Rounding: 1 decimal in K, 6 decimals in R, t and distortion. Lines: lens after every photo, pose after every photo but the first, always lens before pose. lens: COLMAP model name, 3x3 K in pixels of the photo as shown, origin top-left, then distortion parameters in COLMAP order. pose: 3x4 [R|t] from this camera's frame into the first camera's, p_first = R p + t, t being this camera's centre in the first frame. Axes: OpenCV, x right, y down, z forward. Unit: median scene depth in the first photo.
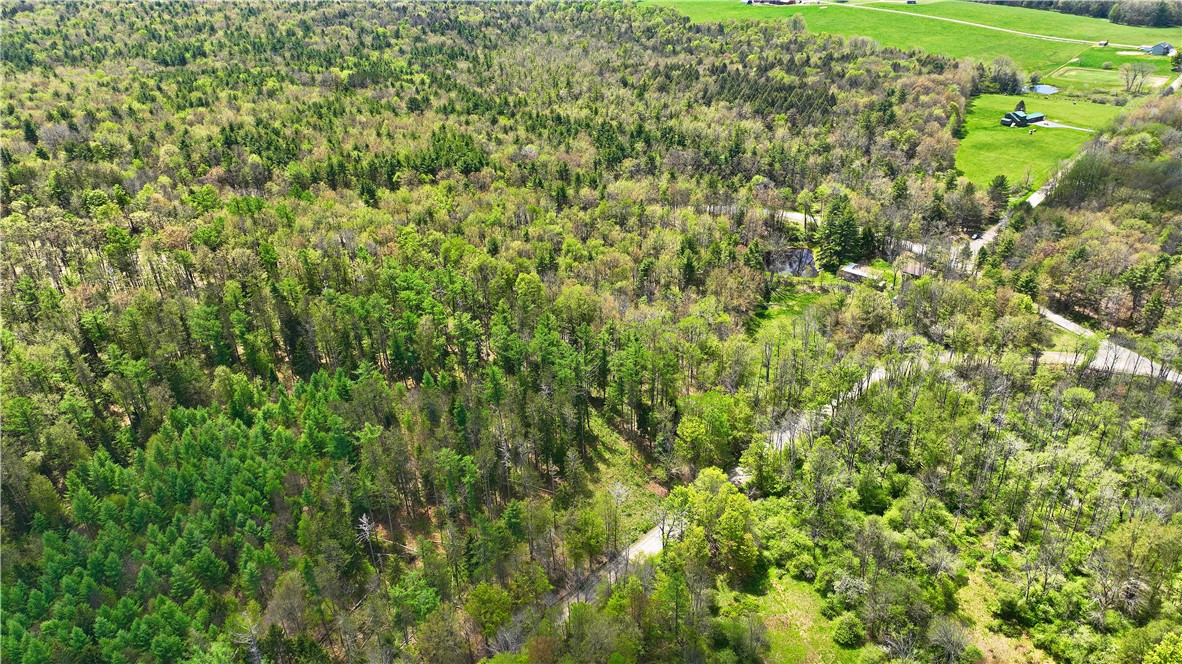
lens RADIAL K [[805.1, 0, 588.6], [0, 805.1, 359.7], [0, 0, 1]] dist [0.002593, 0.000941]
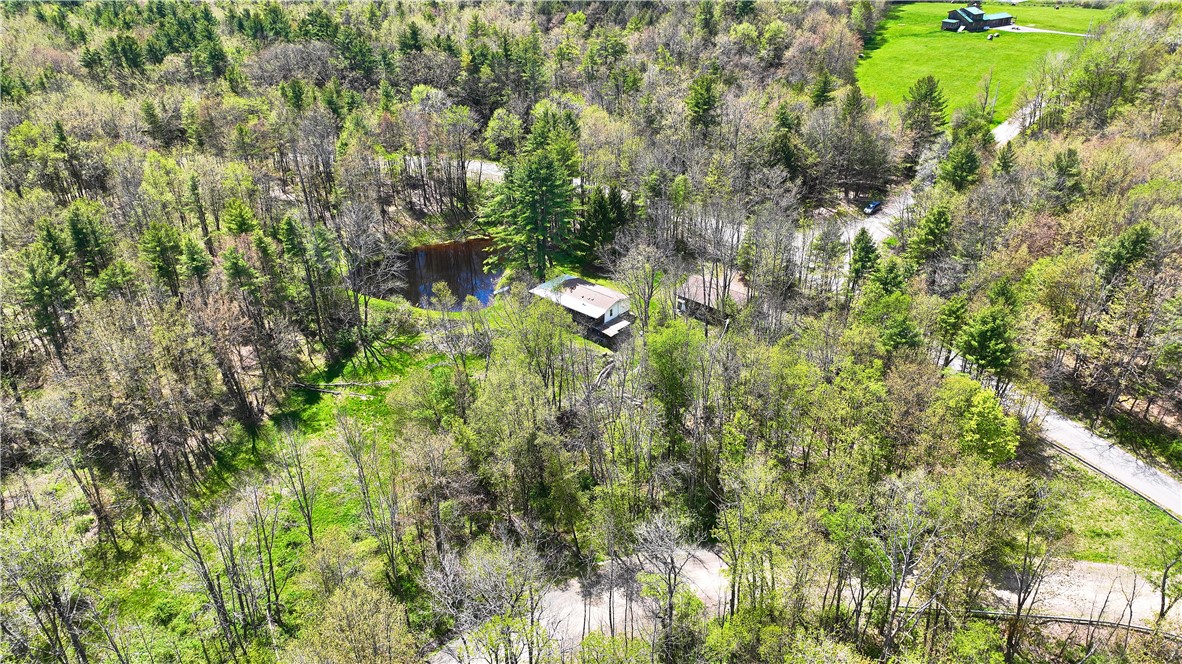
lens RADIAL K [[805.1, 0, 588.6], [0, 805.1, 359.7], [0, 0, 1]] dist [0.002593, 0.000941]
pose [[0.999224, -0.015955, 0.036024, 0.304492], [0.015690, 0.999848, 0.007604, -0.074795], [-0.036140, -0.007033, 0.999322, 0.556120]]
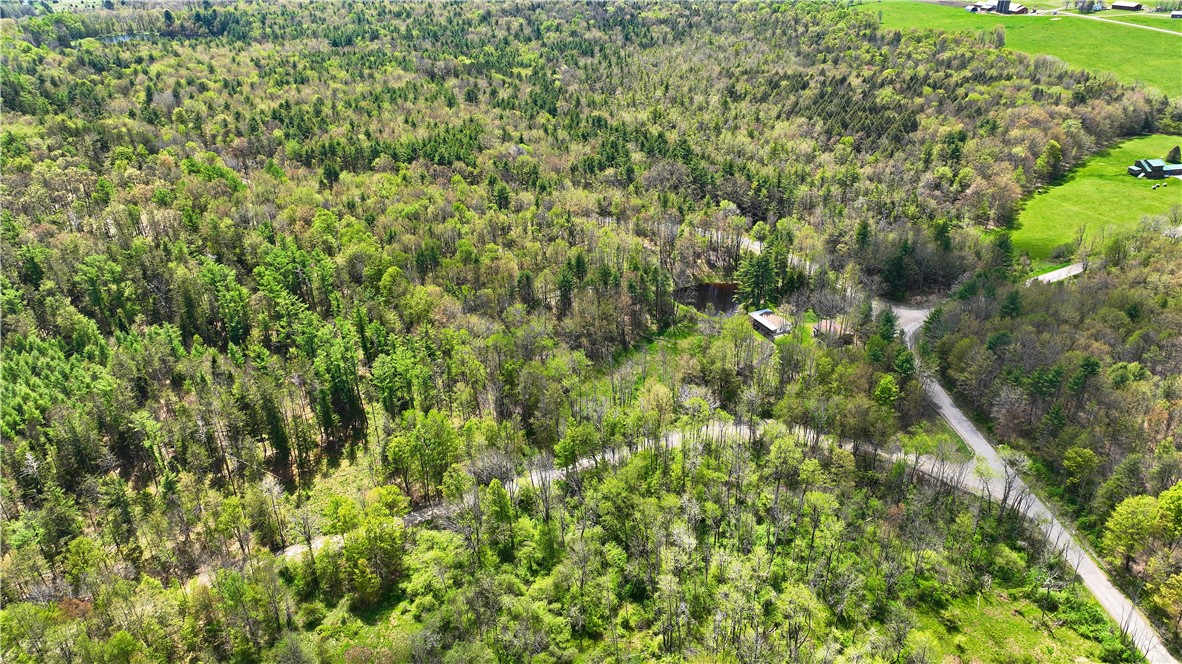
lens RADIAL K [[831.1, 0, 589.2], [0, 831.1, 330.7], [0, 0, 1]] dist [-0.004629, 0.024721]
pose [[0.931978, 0.164204, -0.323194, 0.416711], [-0.174918, 0.984574, -0.004172, -0.054526], [0.317524, 0.060420, 0.946323, 0.070683]]
